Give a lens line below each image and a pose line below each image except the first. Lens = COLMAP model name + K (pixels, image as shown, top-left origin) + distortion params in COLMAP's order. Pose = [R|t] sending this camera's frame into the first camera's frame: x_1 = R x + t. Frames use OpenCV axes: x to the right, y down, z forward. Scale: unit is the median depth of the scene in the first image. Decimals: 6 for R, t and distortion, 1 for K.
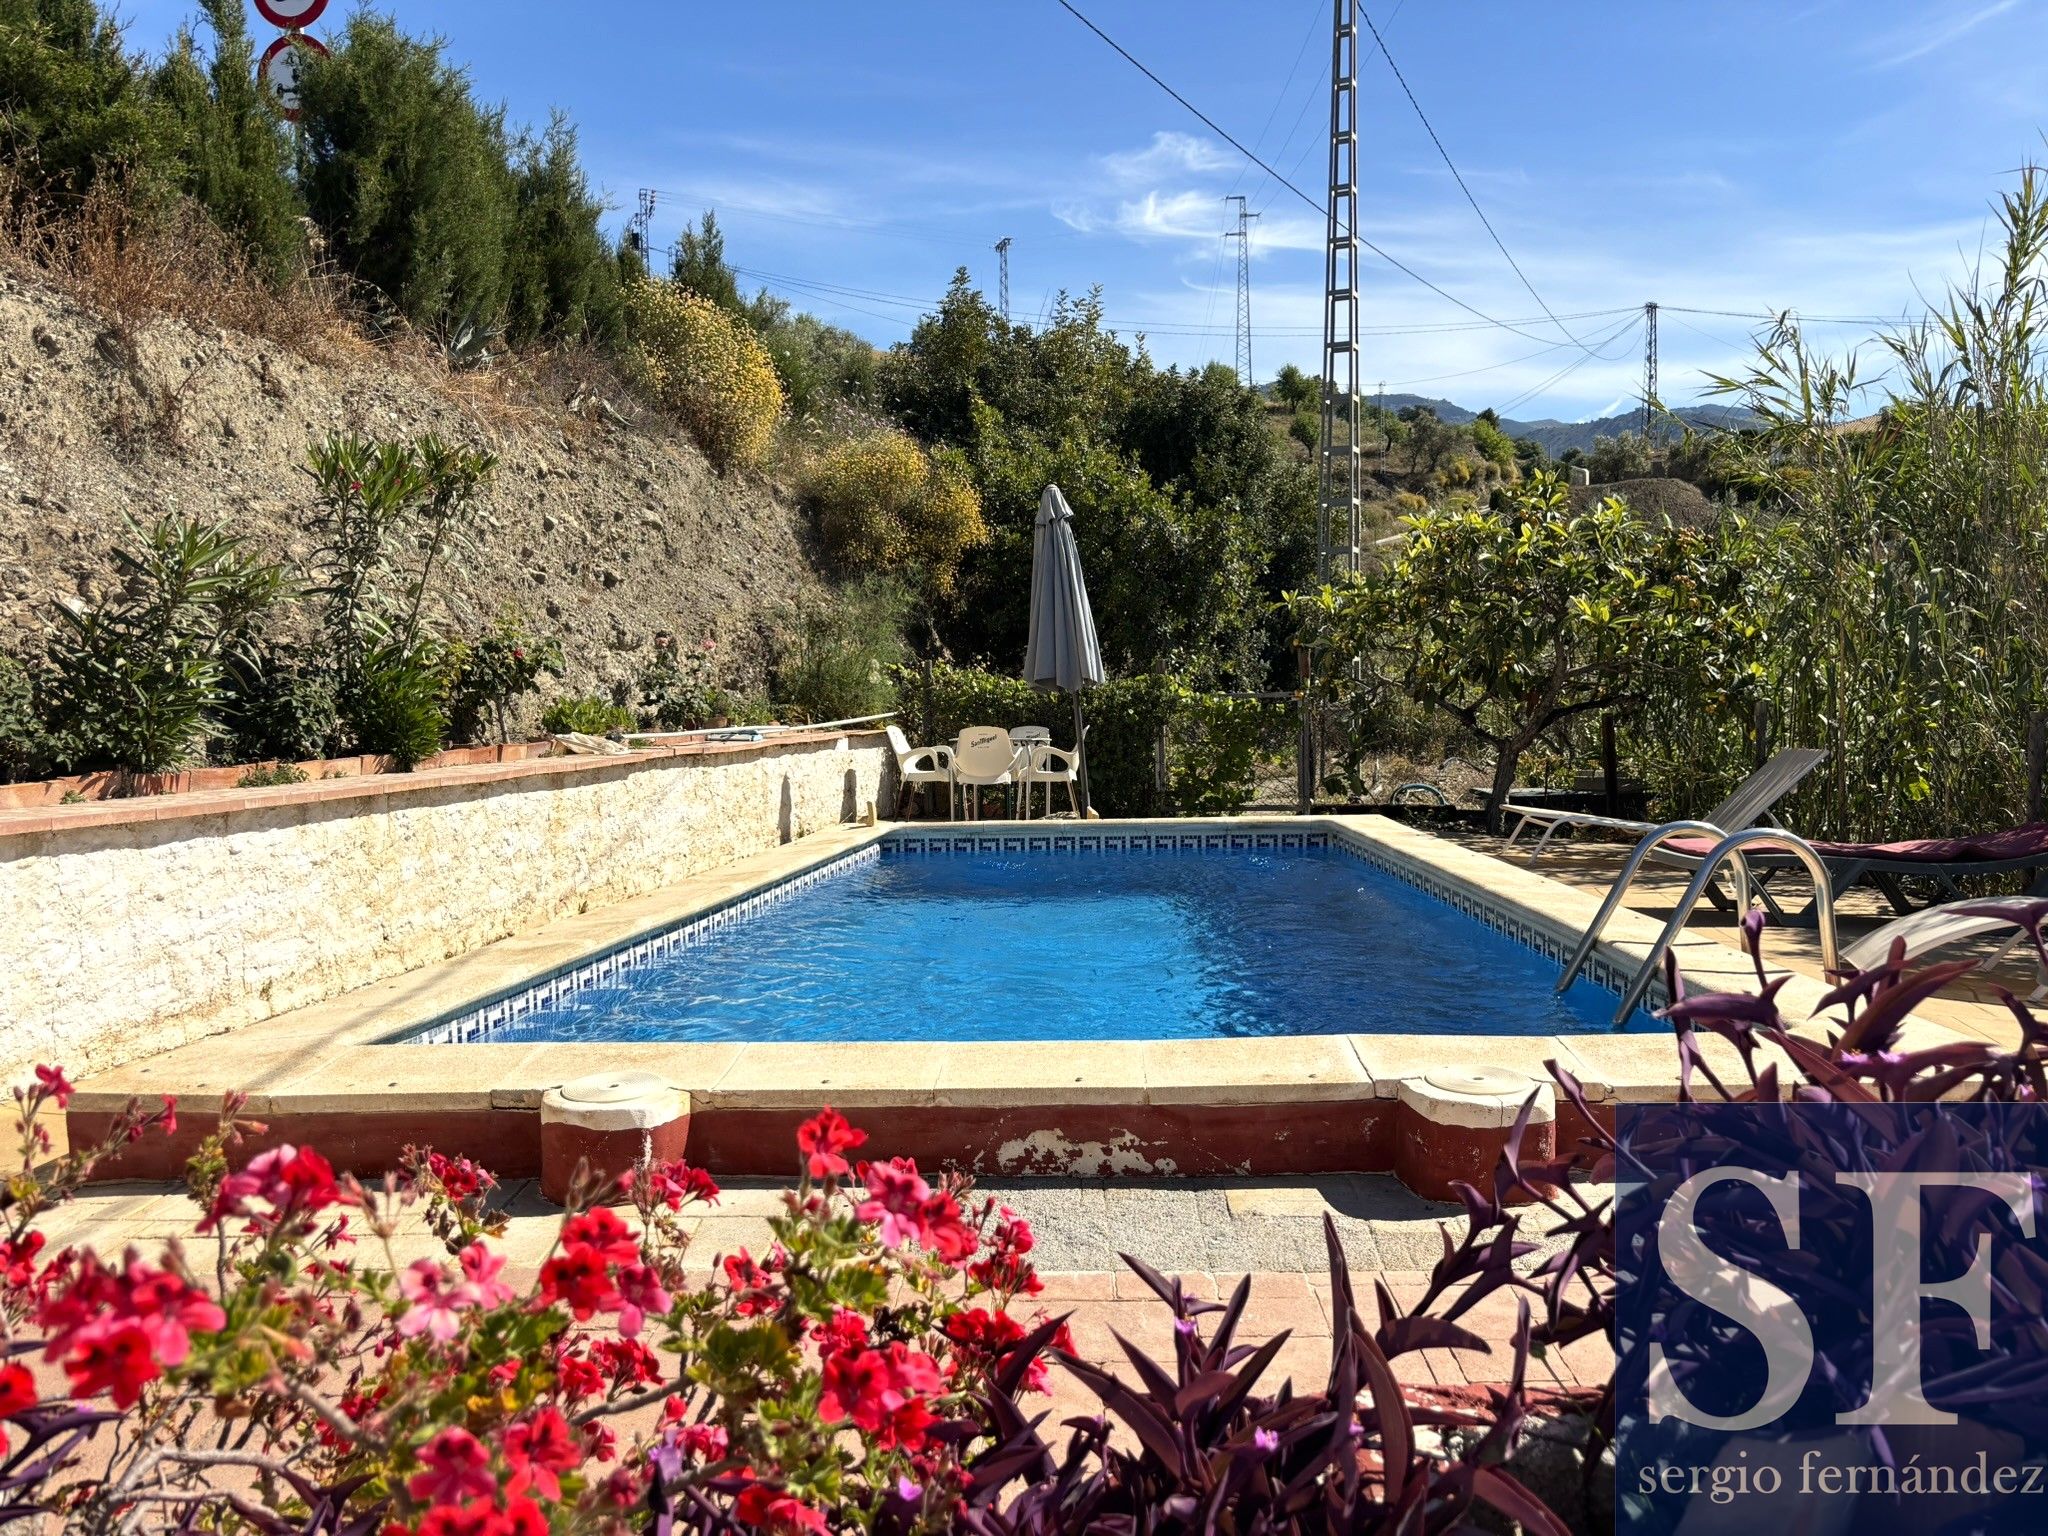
lens RADIAL K [[1547.5, 0, 1024.0], [0, 1547.5, 768.0], [0, 0, 1]] dist [0.097438, -0.135788]
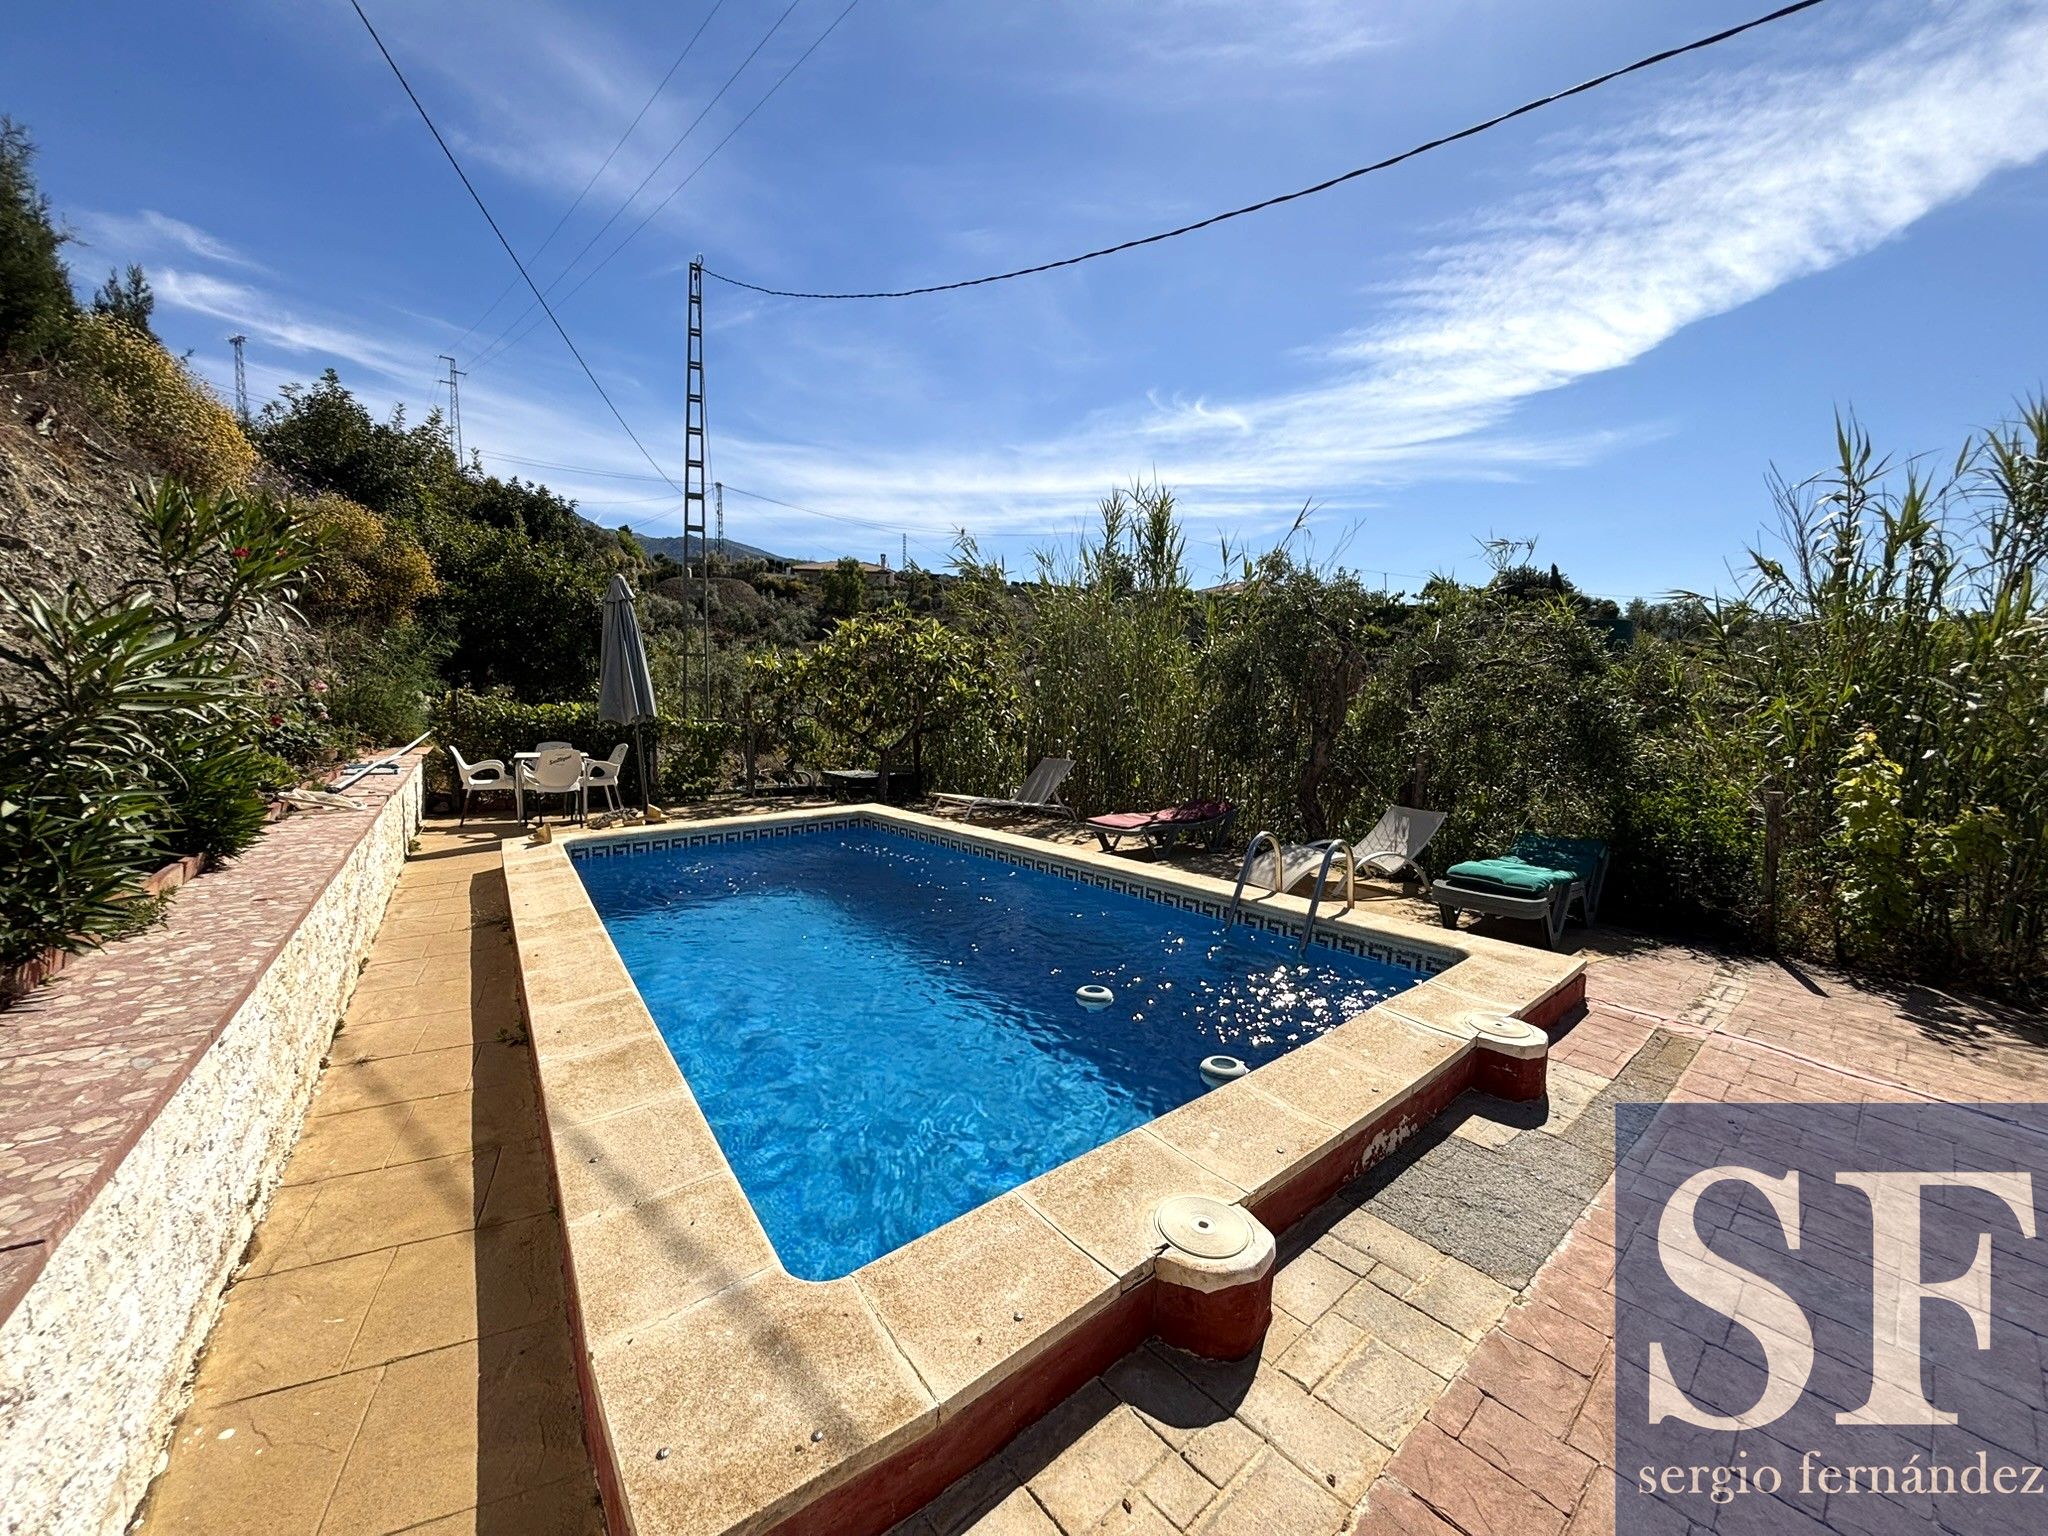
lens RADIAL K [[833.6, 0, 1015.8], [0, 833.6, 765.7], [0, 0, 1]] dist [-0.001075, -0.000162]
pose [[0.740610, -0.031092, 0.671215, -0.146901], [0.001274, 0.998992, 0.044871, -0.029807], [-0.671934, -0.032377, 0.739903, 0.134469]]
